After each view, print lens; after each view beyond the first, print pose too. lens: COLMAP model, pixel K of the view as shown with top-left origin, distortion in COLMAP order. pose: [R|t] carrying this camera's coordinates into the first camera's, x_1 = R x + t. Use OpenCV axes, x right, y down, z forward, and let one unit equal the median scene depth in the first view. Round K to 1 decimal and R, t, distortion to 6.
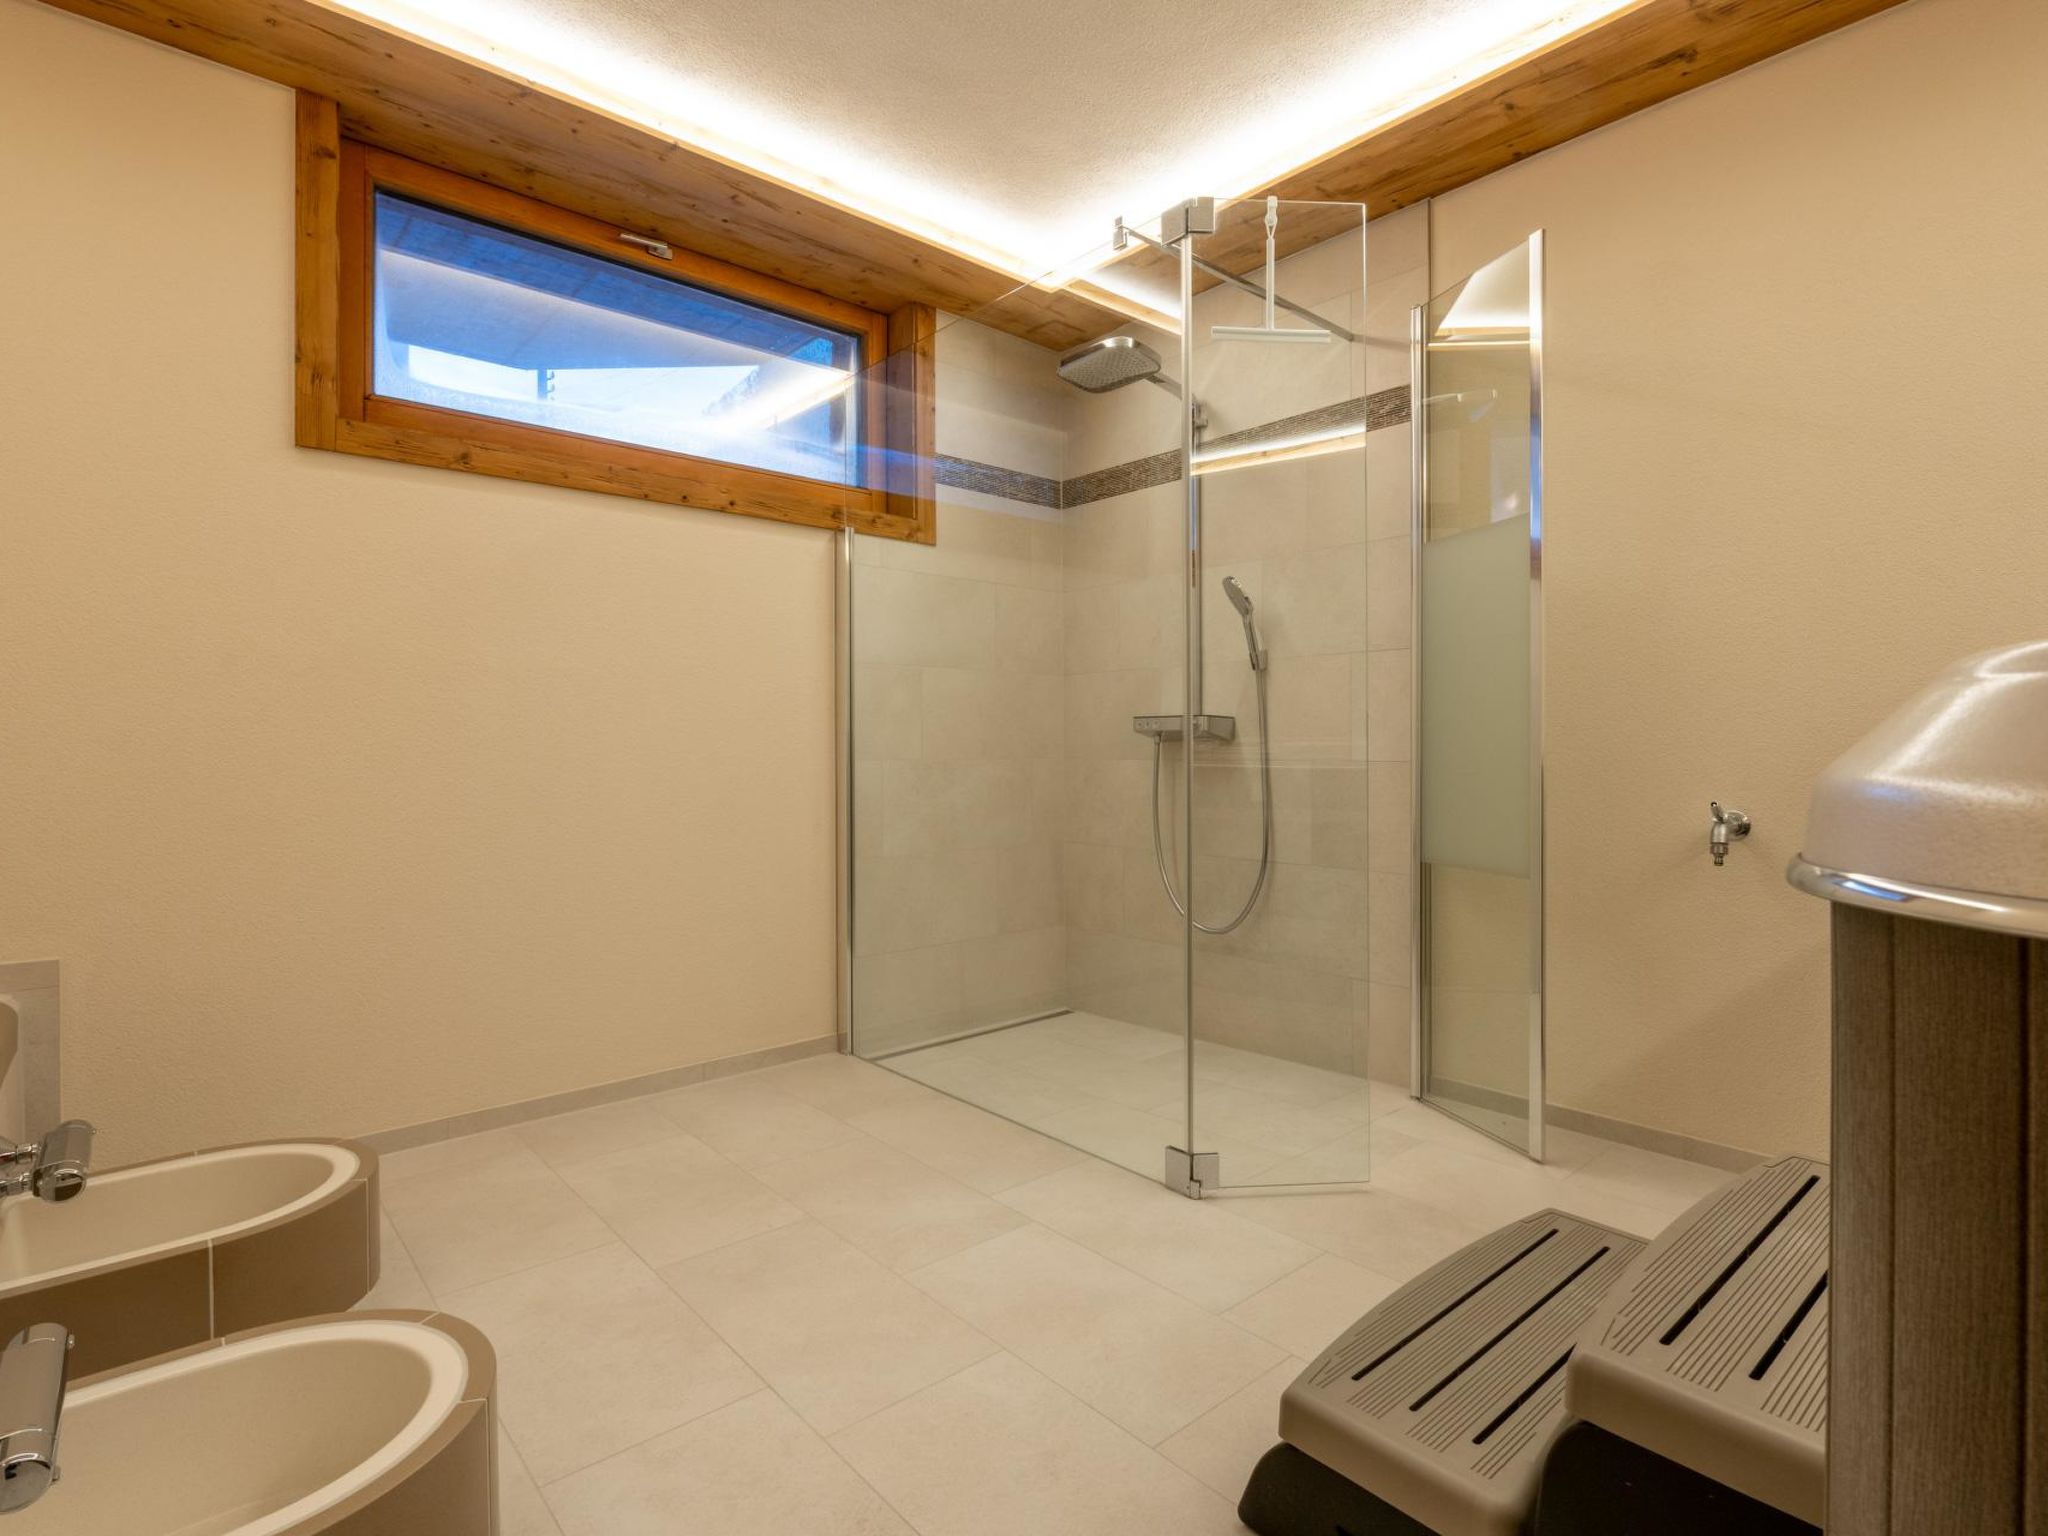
lens RADIAL K [[892.8, 0, 1233.7], [0, 892.8, 765.4], [0, 0, 1]] dist [-0.011994, -0.000055]
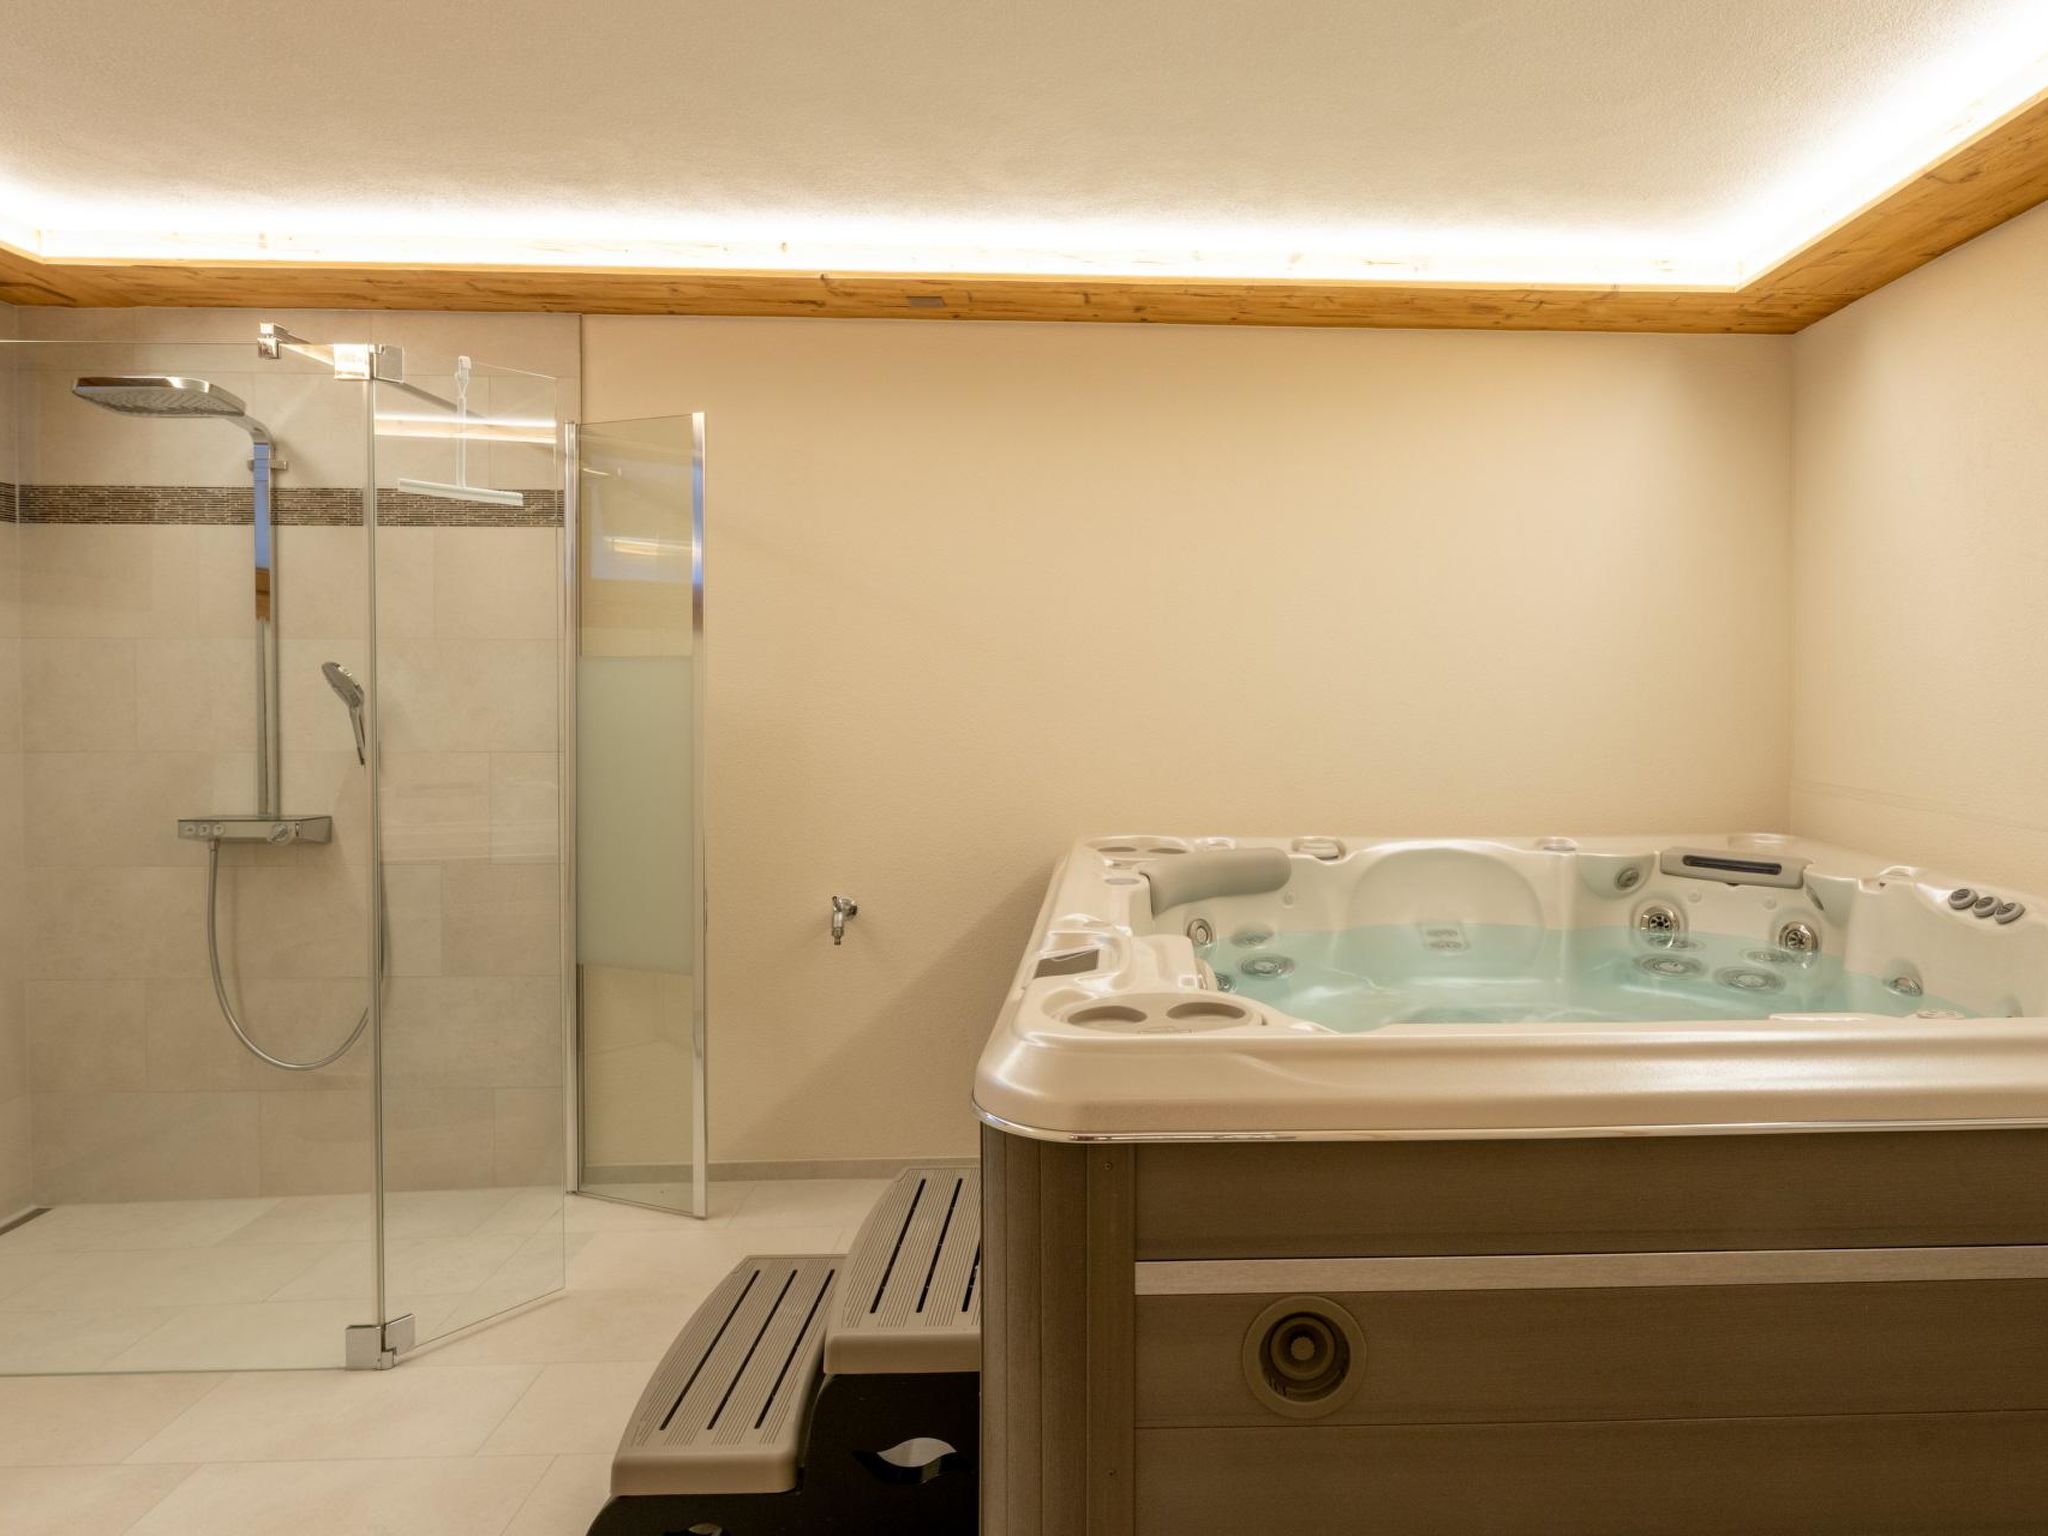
lens RADIAL K [[1001.9, 0, 1024.0], [0, 1001.9, 768.0], [0, 0, 1]] dist [-0.012274, 0.000927]
pose [[0.735512, -0.014611, 0.677354, -0.190120], [0.001939, 0.999809, 0.019461, -0.141024], [-0.677509, -0.013001, 0.735400, -0.195023]]
